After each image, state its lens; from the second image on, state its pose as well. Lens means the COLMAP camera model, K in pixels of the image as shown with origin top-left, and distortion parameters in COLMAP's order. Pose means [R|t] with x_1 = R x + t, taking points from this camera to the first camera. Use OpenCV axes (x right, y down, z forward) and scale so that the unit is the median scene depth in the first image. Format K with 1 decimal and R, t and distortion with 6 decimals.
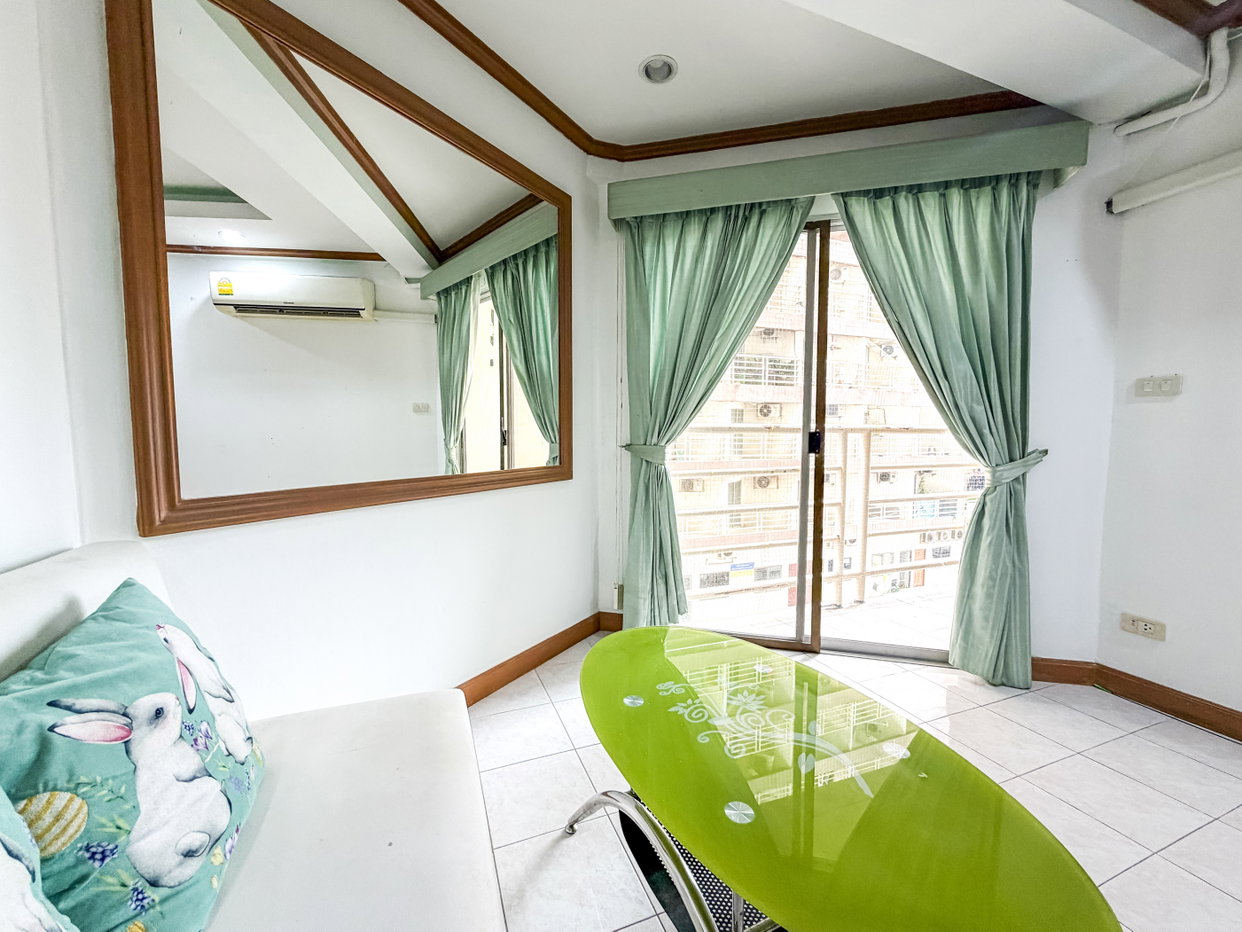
lens RADIAL K [[506.4, 0, 621.0], [0, 506.4, 466.0], [0, 0, 1]] dist [0.000764, 0.000052]
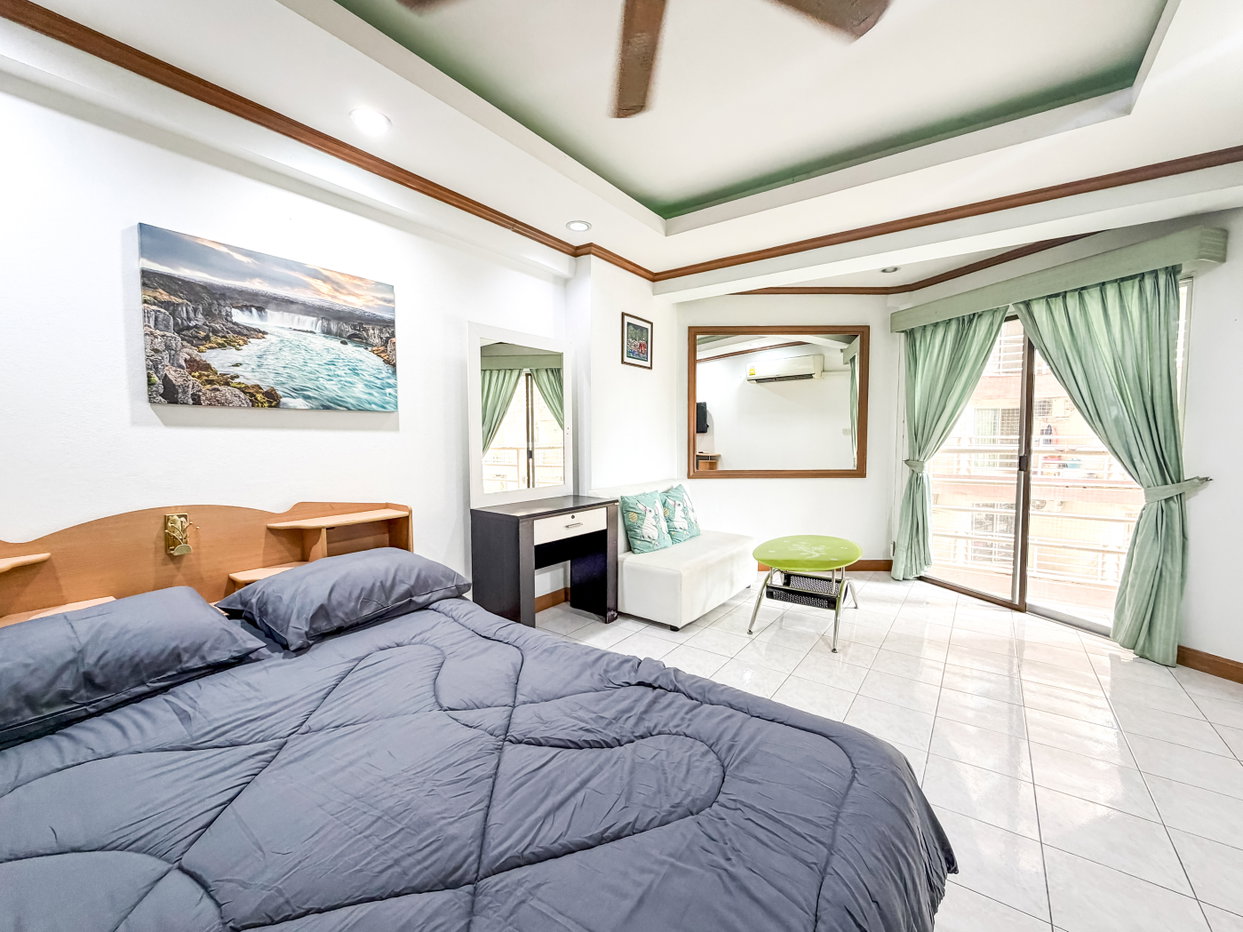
lens RADIAL K [[506.8, 0, 621.5], [0, 506.8, 466.0], [0, 0, 1]] dist [0.000764, 0.000052]
pose [[0.534431, 0.048289, -0.843831, 1.086551], [-0.053893, 0.998282, 0.022995, -0.012666], [0.843492, 0.033188, 0.536116, -0.806485]]
